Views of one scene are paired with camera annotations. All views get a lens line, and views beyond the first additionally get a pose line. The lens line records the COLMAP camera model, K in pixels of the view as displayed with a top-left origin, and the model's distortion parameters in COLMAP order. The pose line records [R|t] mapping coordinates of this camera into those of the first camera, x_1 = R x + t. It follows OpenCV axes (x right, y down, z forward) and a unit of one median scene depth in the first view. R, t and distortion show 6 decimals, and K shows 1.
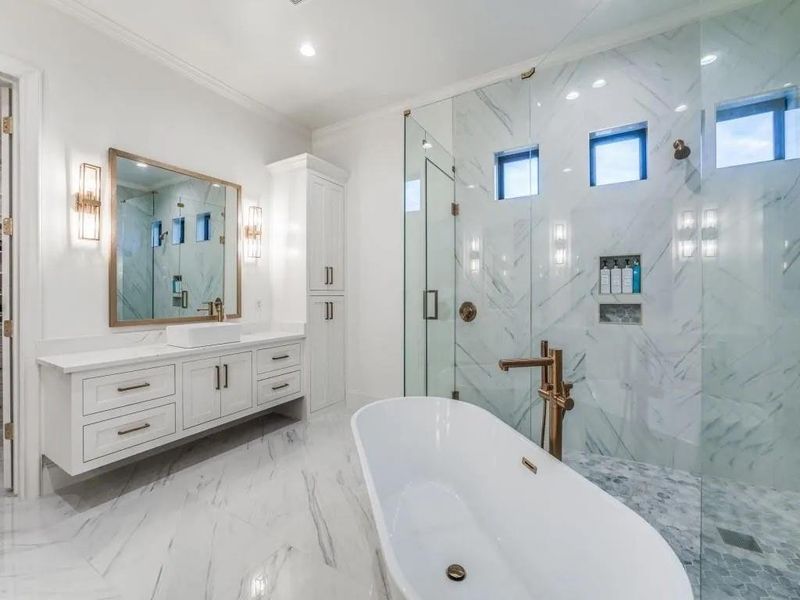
lens RADIAL K [[341.8, 0, 400.6], [0, 341.8, 294.0], [0, 0, 1]] dist [-0.000949, -0.000105]
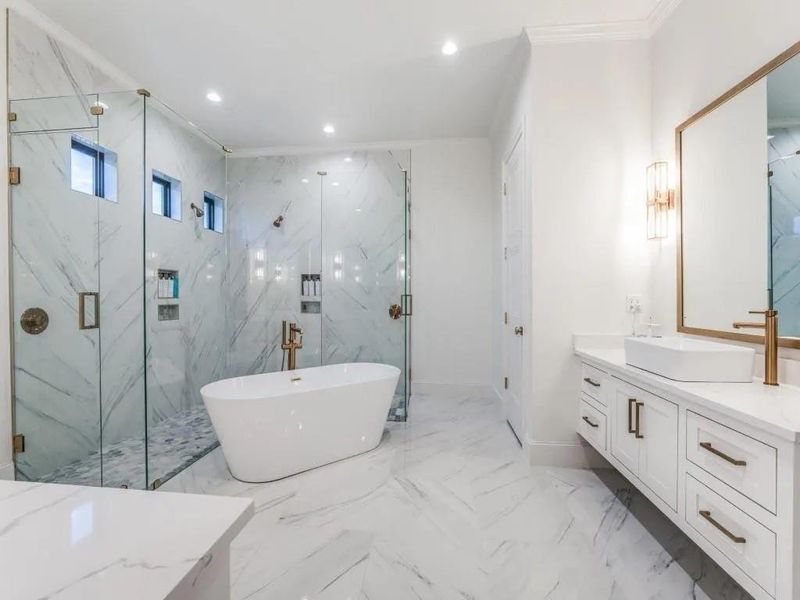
lens RADIAL K [[341.8, 0, 400.2], [0, 341.8, 300.7], [0, 0, 1]] dist [-0.000949, -0.000105]
pose [[-0.392962, -0.000852, 0.919554, -0.984594], [0.003313, 0.999992, 0.002342, 0.009995], [-0.919549, 0.003967, -0.392956, 0.682628]]
